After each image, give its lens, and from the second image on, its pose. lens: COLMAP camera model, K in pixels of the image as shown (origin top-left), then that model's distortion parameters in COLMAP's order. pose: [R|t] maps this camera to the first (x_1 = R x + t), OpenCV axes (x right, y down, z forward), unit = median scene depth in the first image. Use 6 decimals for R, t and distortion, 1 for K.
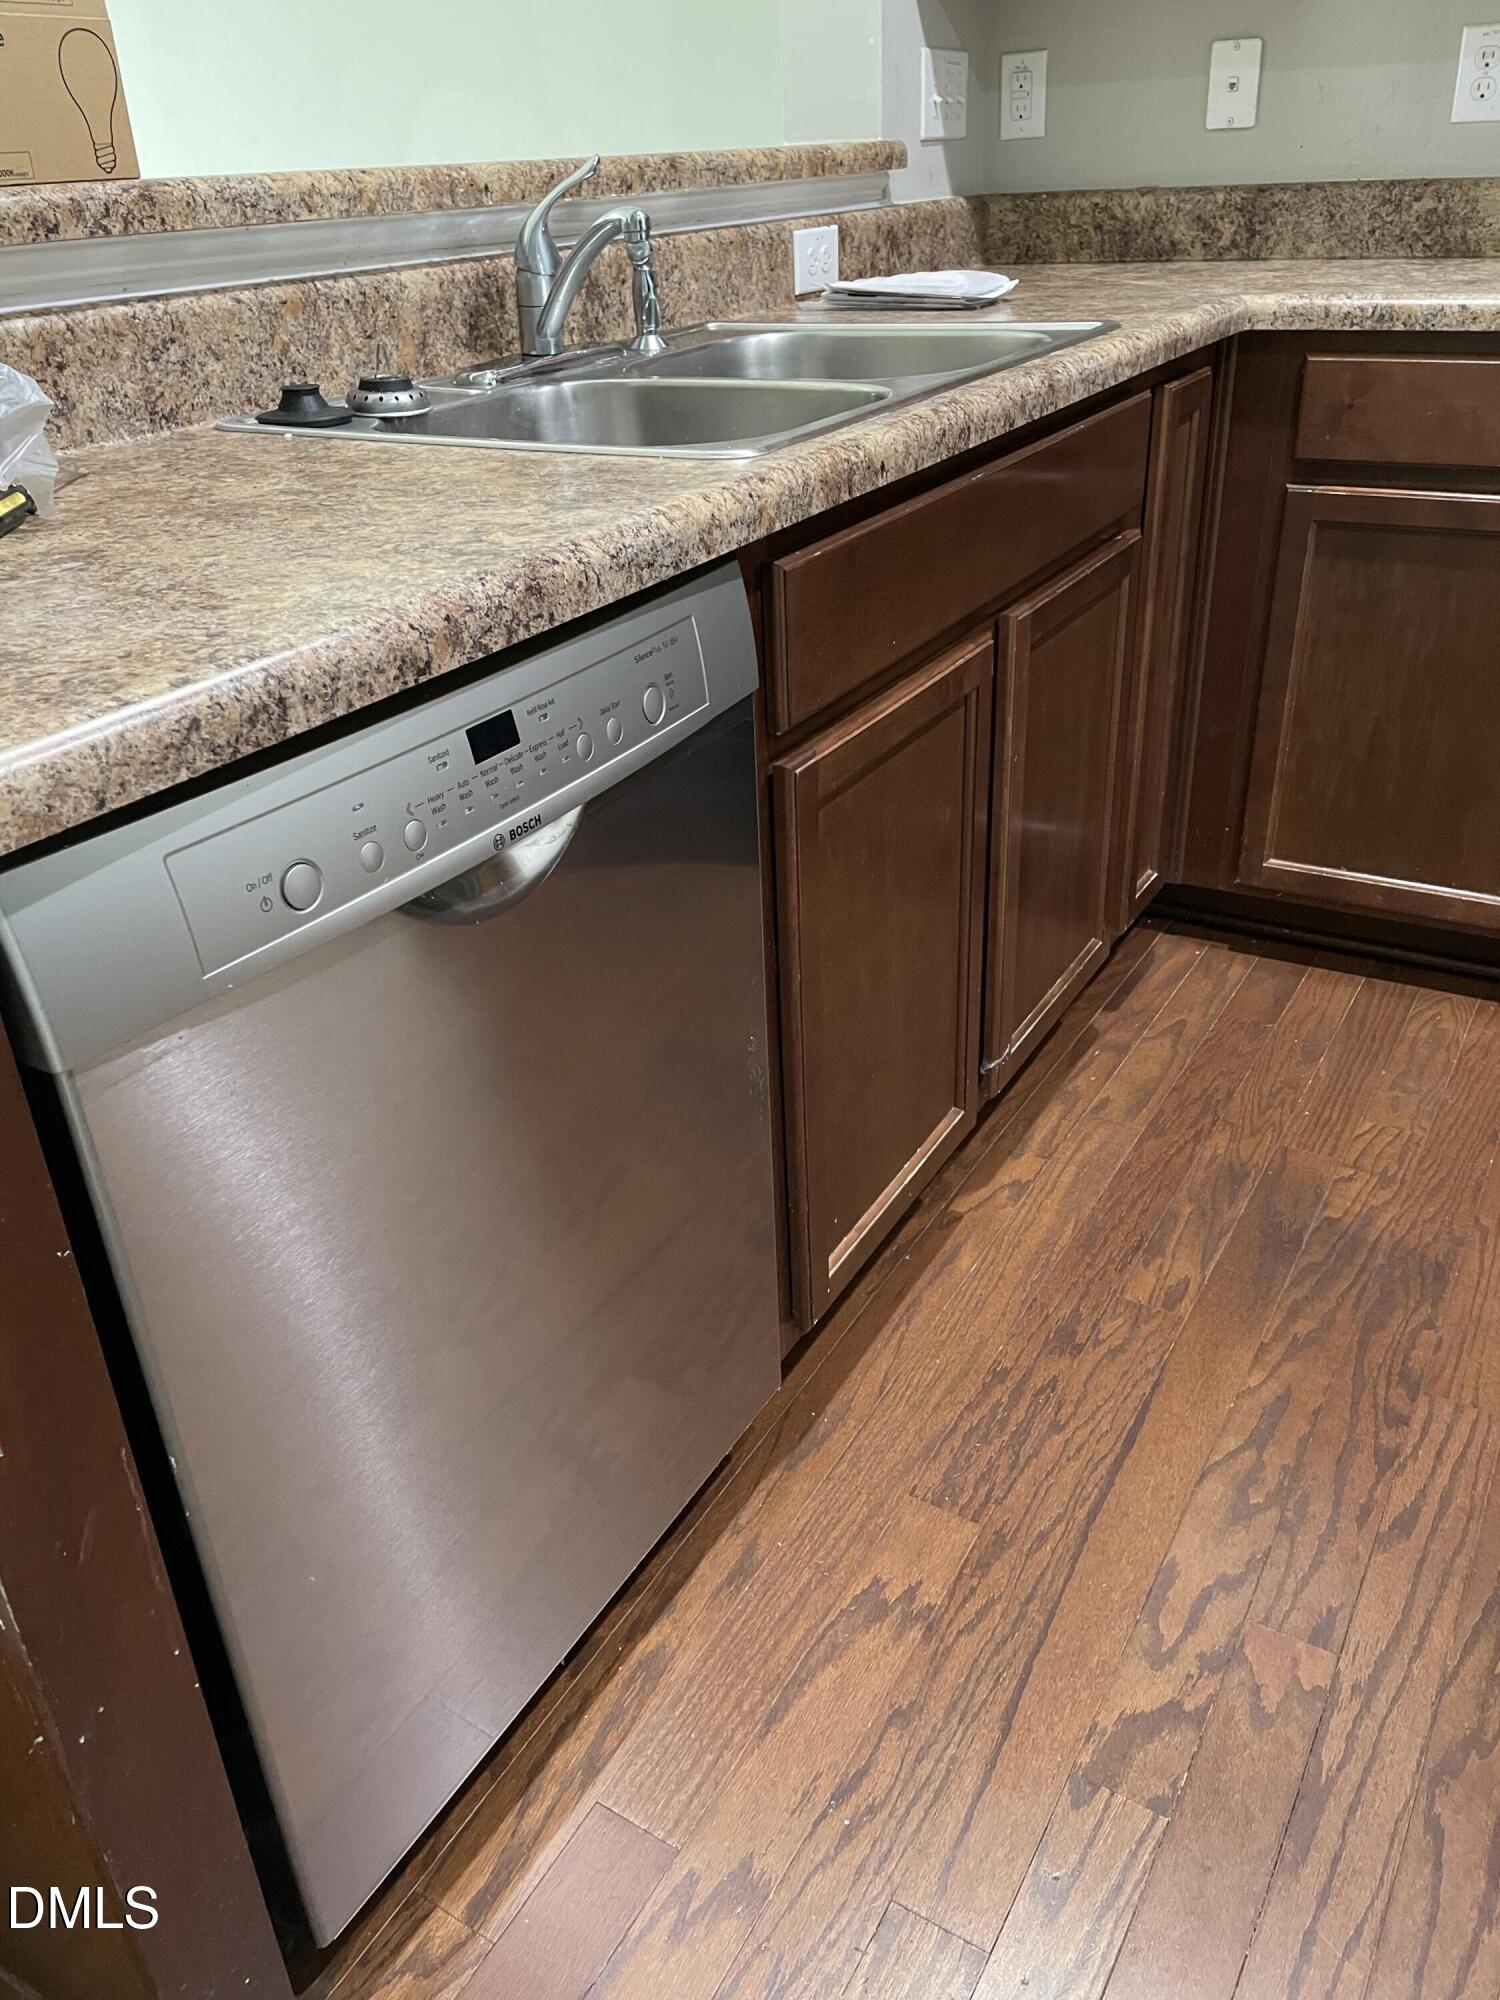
lens RADIAL K [[1491.2, 0, 750.0], [0, 1491.2, 1000.0], [0, 0, 1]] dist [0.094941, -0.116681]
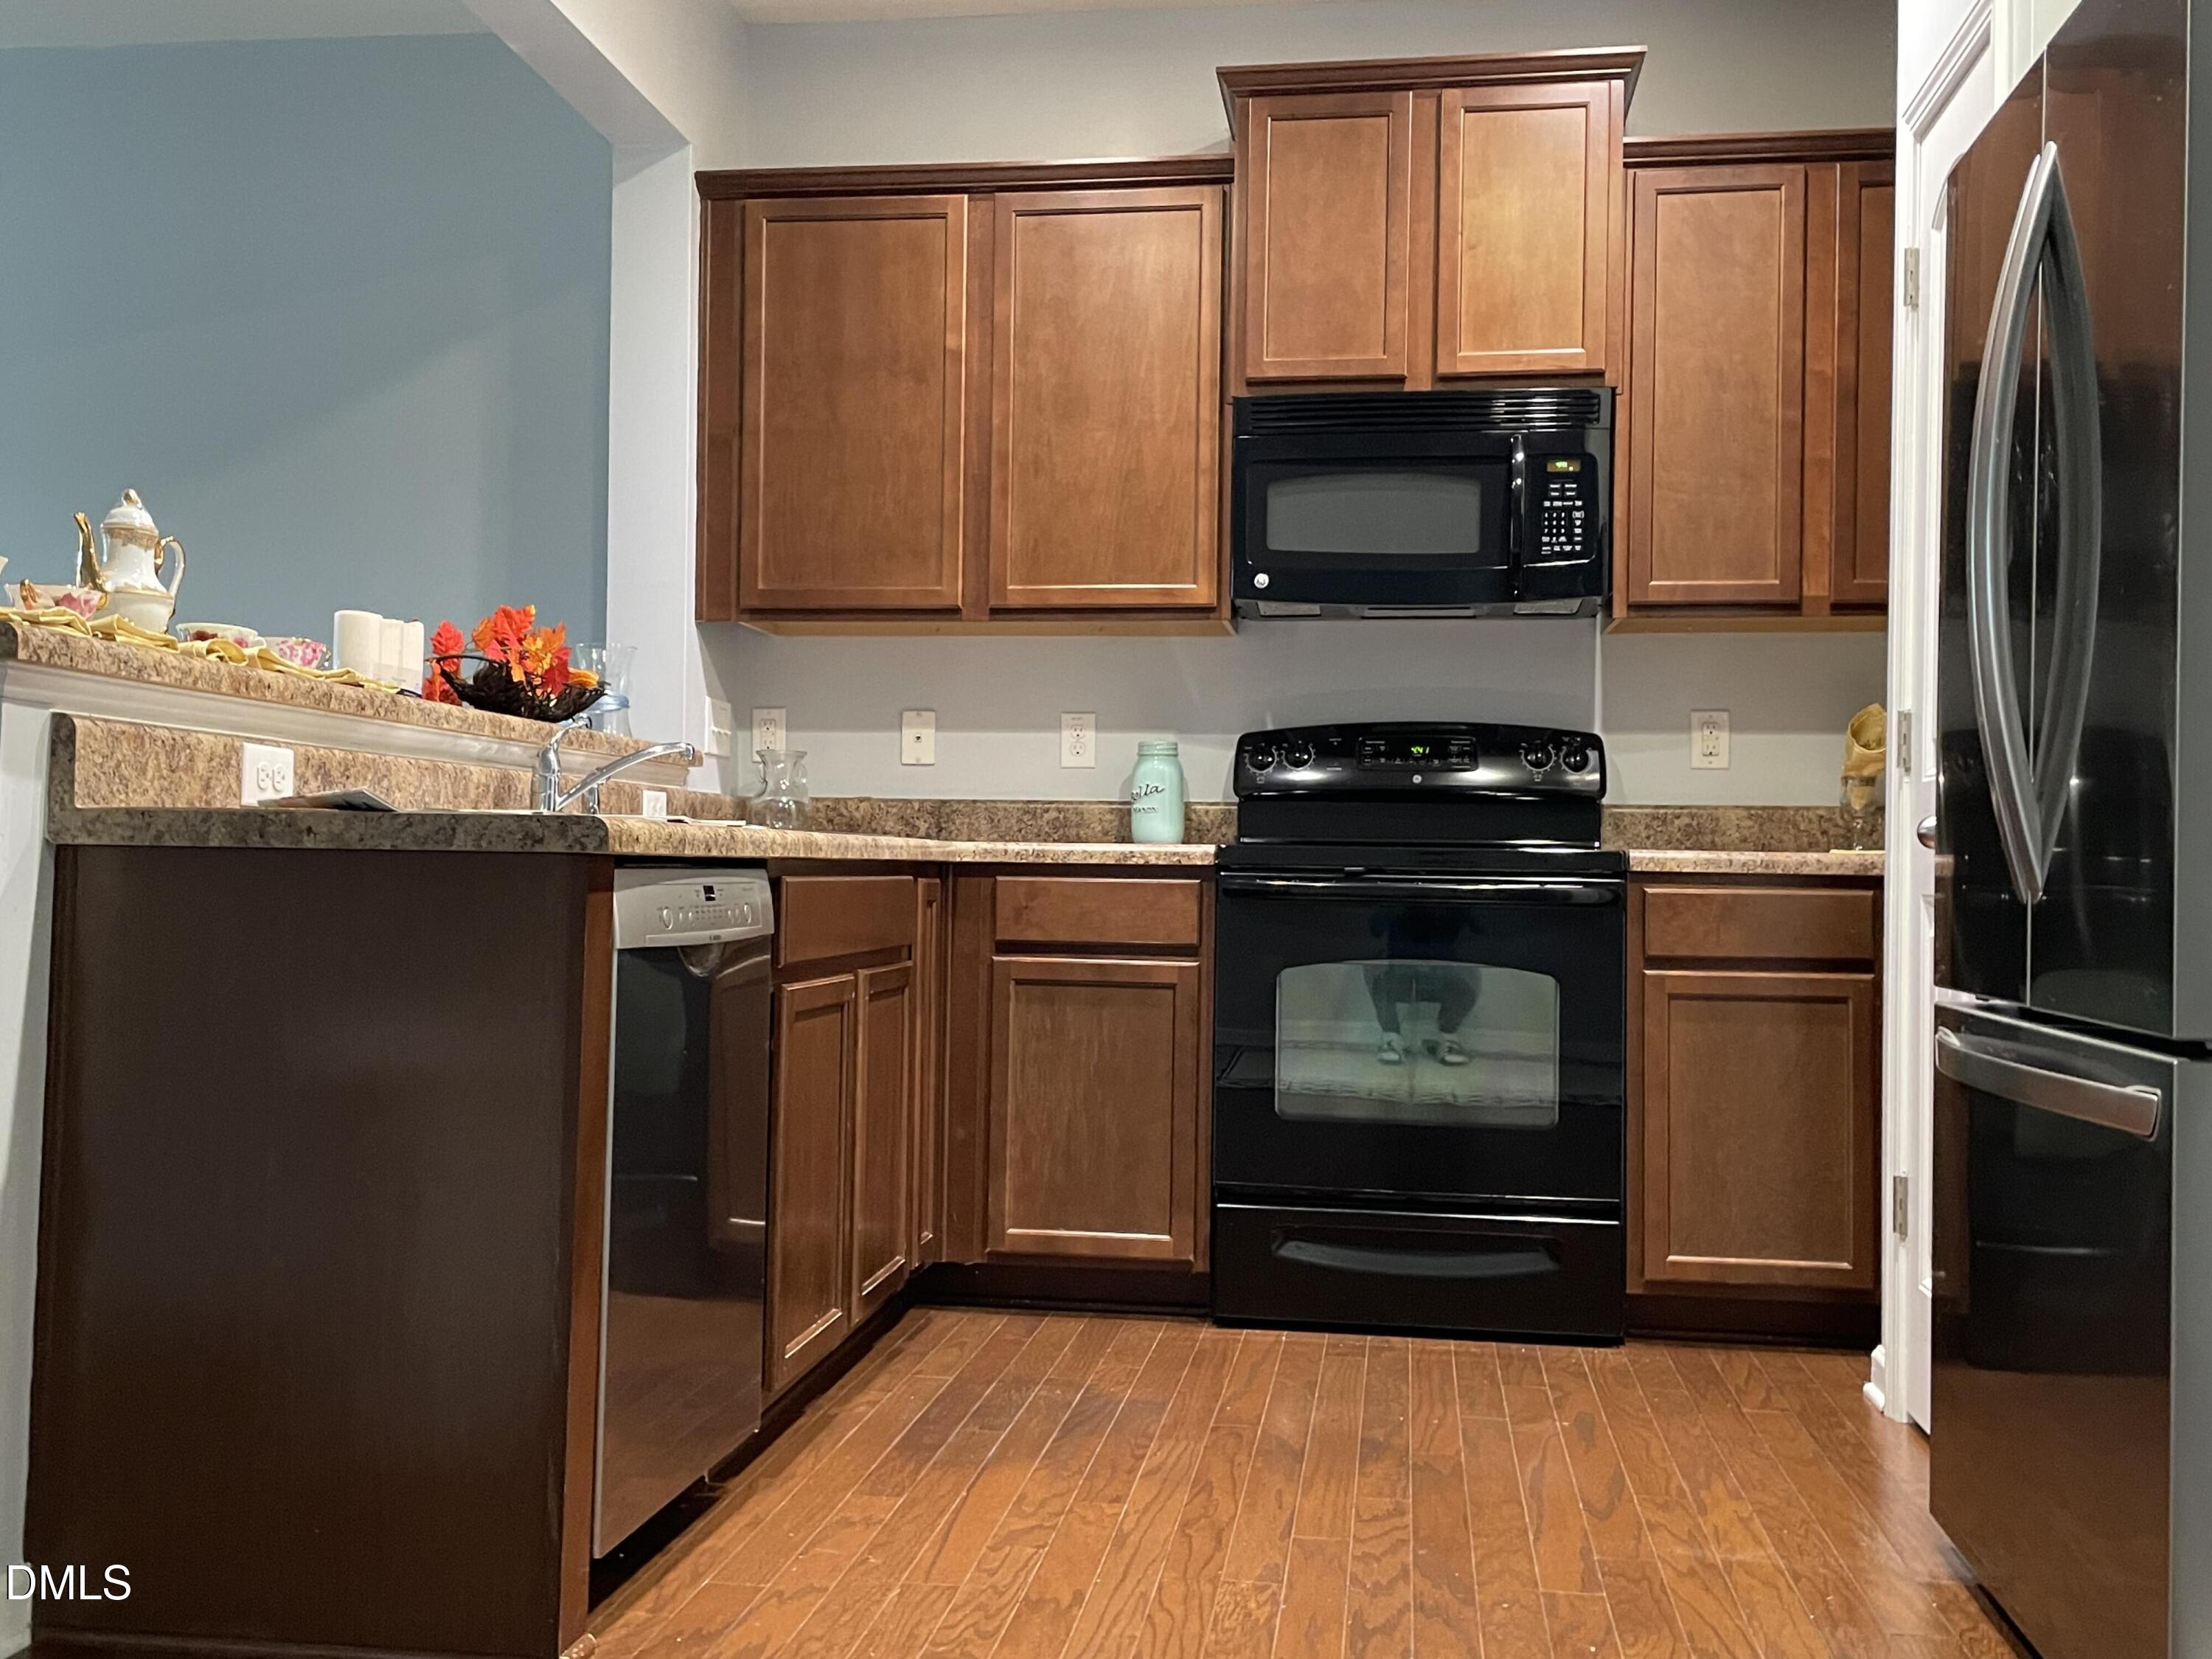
lens RADIAL K [[2265.6, 0, 1106.0], [0, 2265.6, 829.5], [0, 0, 1]] dist [0.097978, -0.005340]
pose [[0.915892, 0.070816, 0.395130, -0.412764], [0.141927, 0.863617, -0.483759, 0.614508], [-0.375499, 0.499150, 0.780928, -0.806168]]
